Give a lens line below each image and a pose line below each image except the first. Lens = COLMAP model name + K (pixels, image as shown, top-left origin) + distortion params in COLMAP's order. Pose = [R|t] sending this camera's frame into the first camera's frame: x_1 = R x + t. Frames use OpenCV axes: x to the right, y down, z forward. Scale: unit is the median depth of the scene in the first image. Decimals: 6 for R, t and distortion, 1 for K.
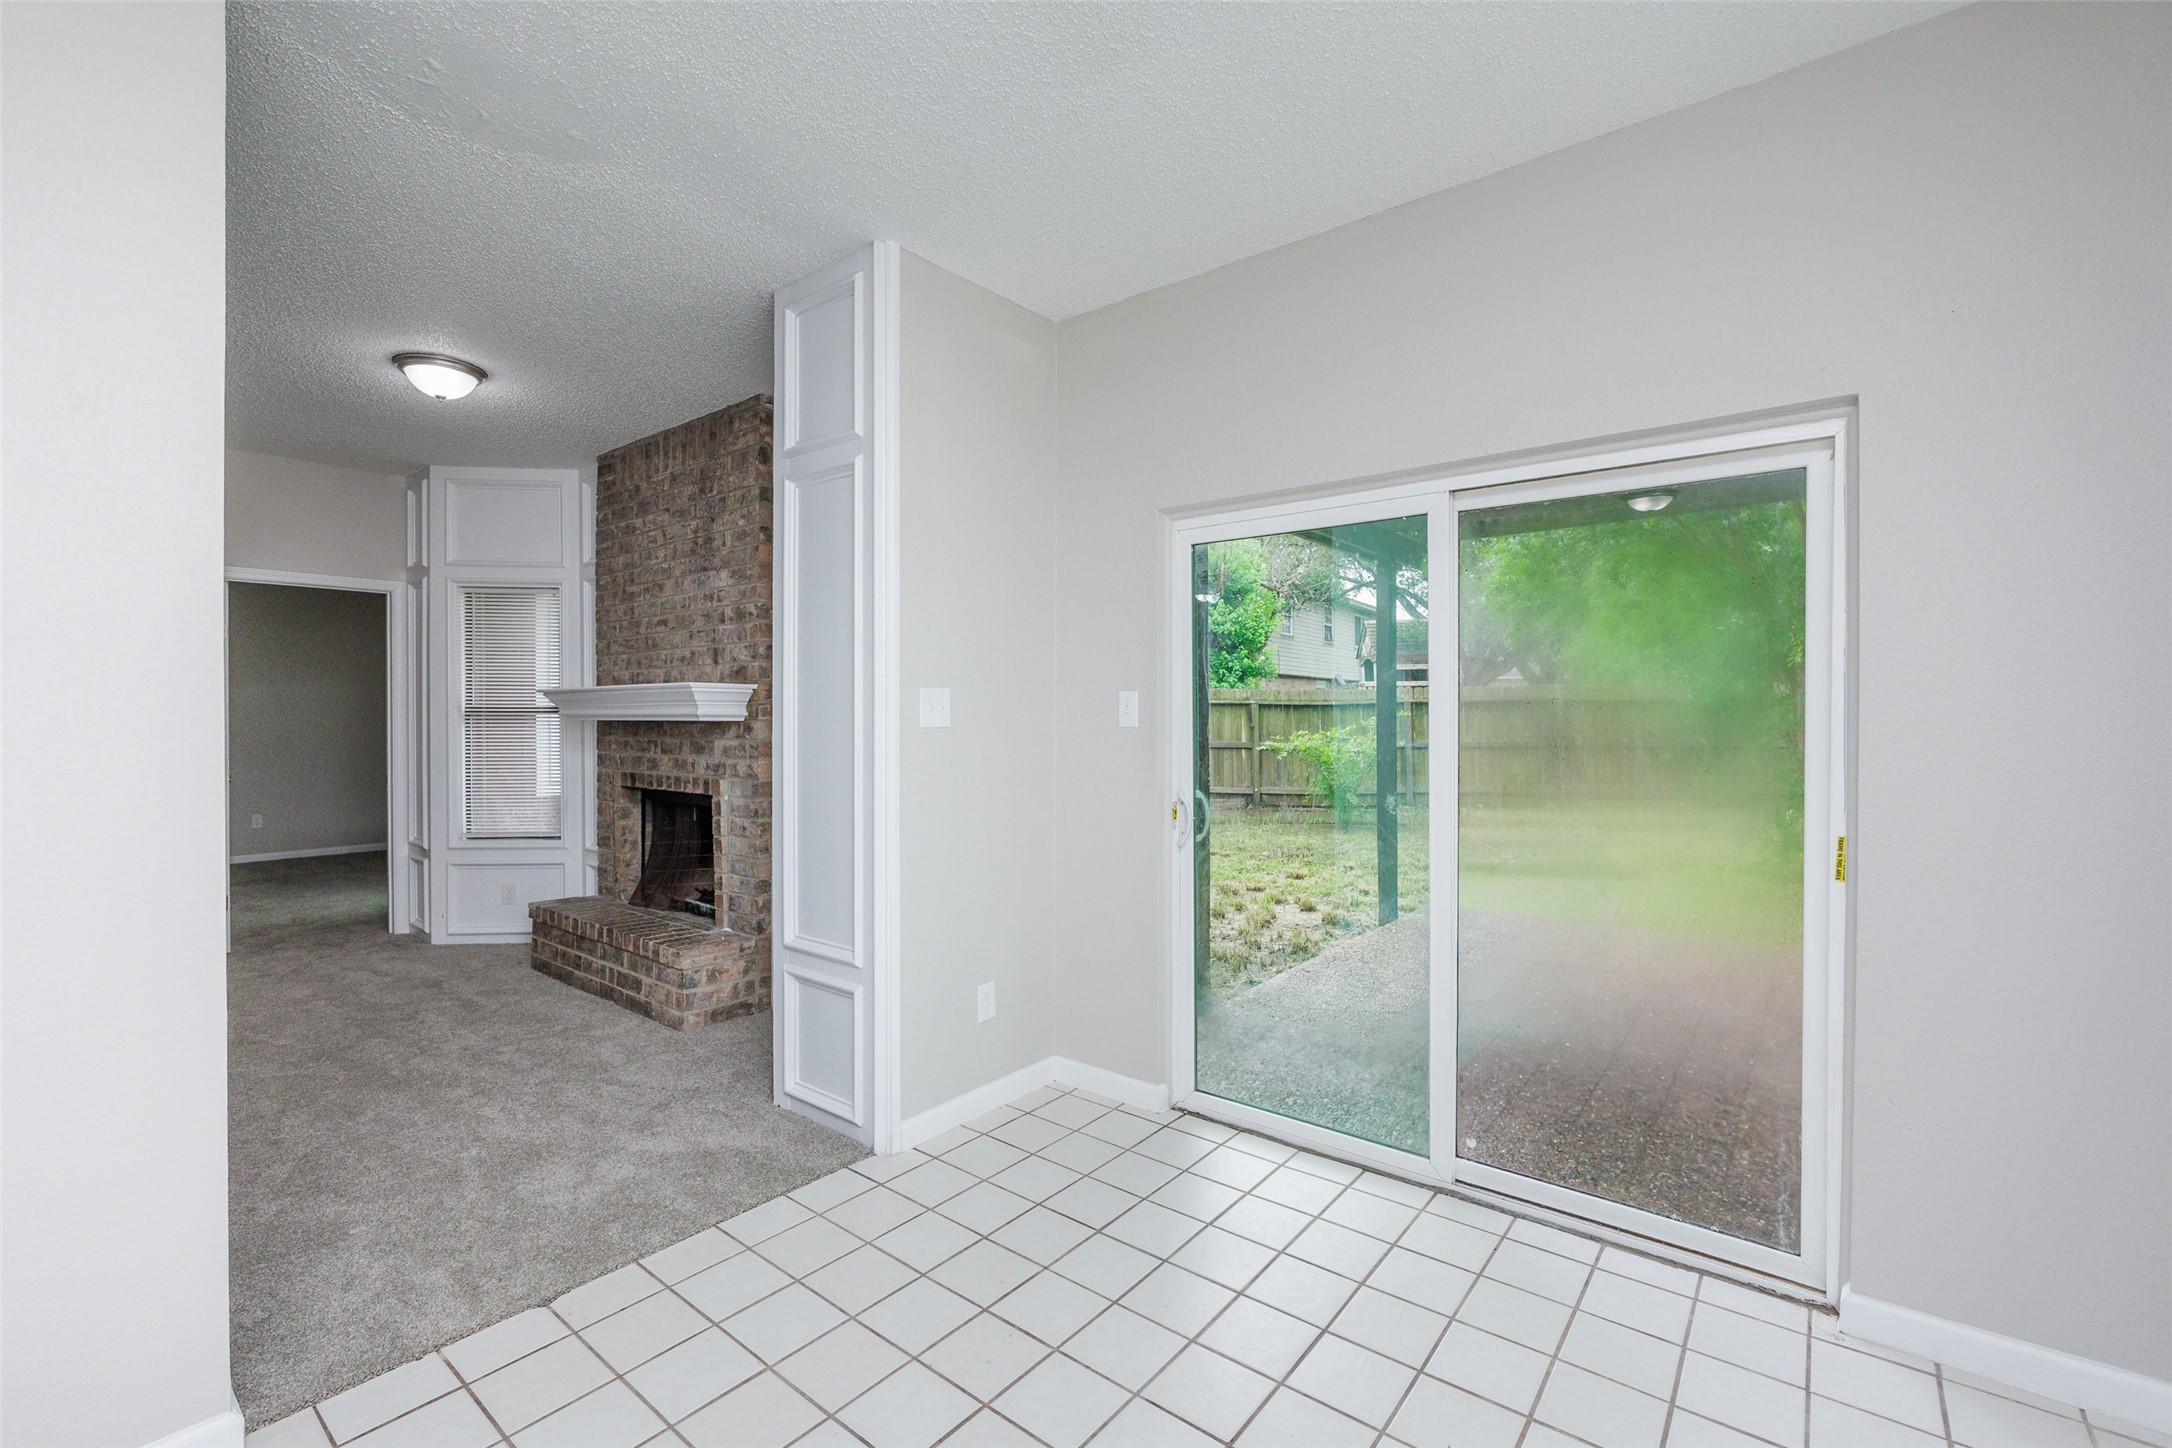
lens RADIAL K [[937.3, 0, 1096.8], [0, 937.3, 719.6], [0, 0, 1]] dist [-0.007359, -0.000408]
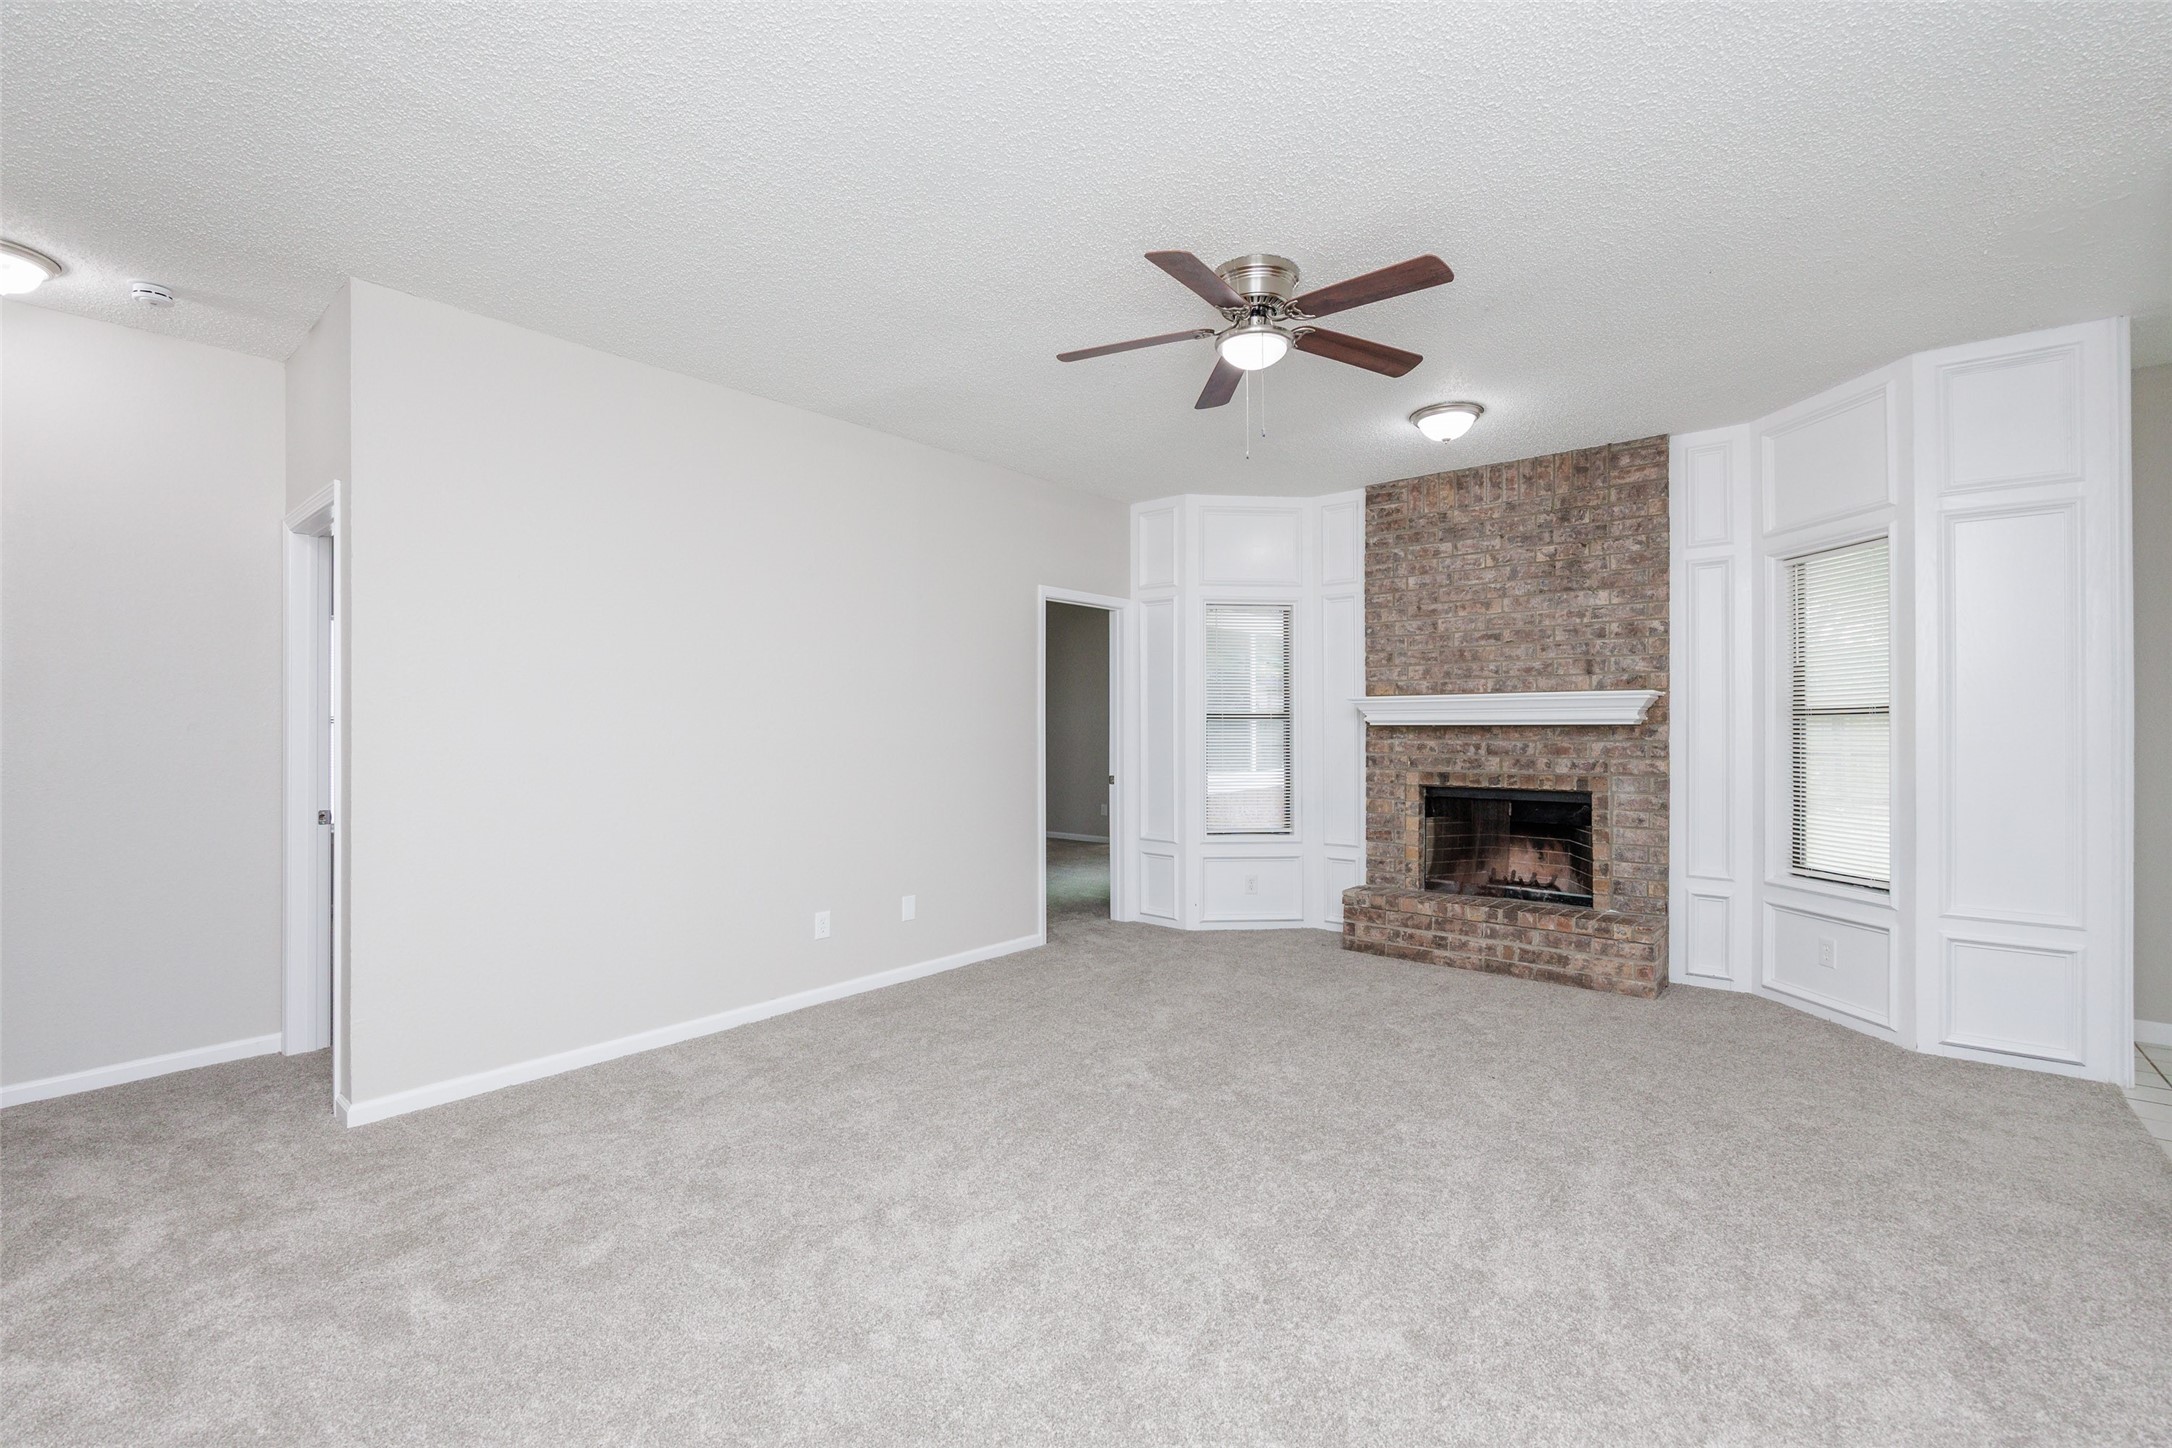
lens RADIAL K [[937.3, 0, 1091.9], [0, 937.3, 727.5], [0, 0, 1]] dist [-0.007359, -0.000408]
pose [[0.999856, -0.005502, -0.016084, -1.002183], [0.005515, 0.999984, 0.000795, 0.000323], [0.016079, -0.000884, 0.999870, -0.129396]]
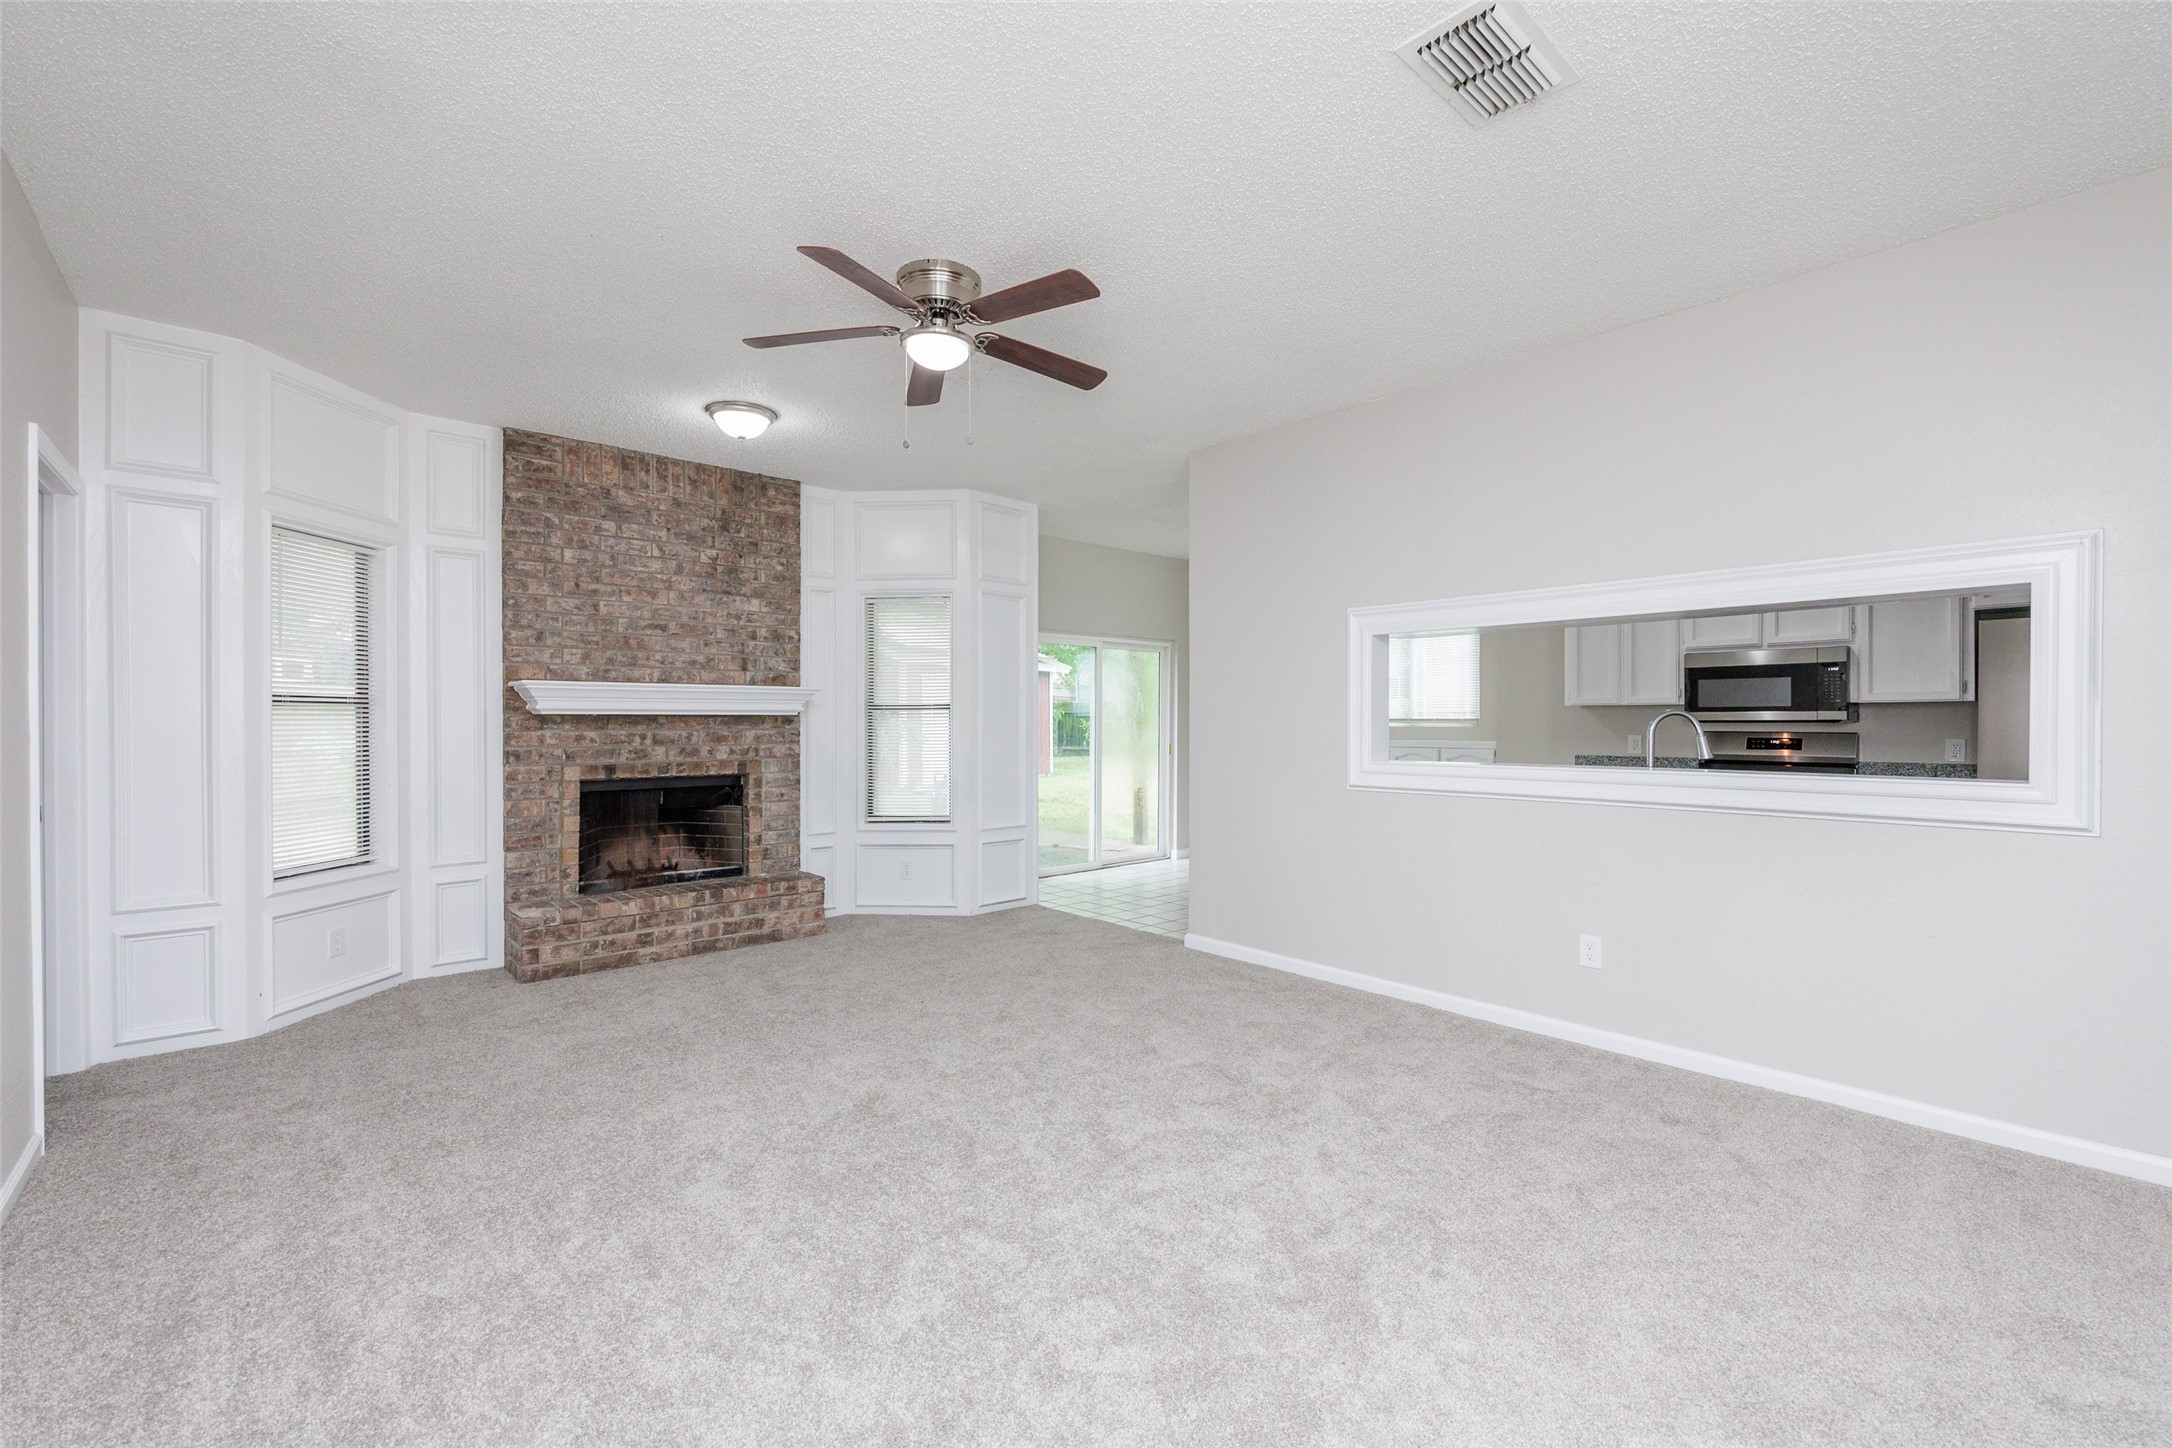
lens RADIAL K [[899.7, 0, 1087.1], [0, 899.7, 726.8], [0, 0, 1]] dist [-0.004128, 0.000182]
pose [[0.155456, -0.011120, 0.987780, -1.572351], [-0.000139, 0.999936, 0.011278, 0.003310], [-0.987843, -0.001890, 0.155444, 0.355867]]
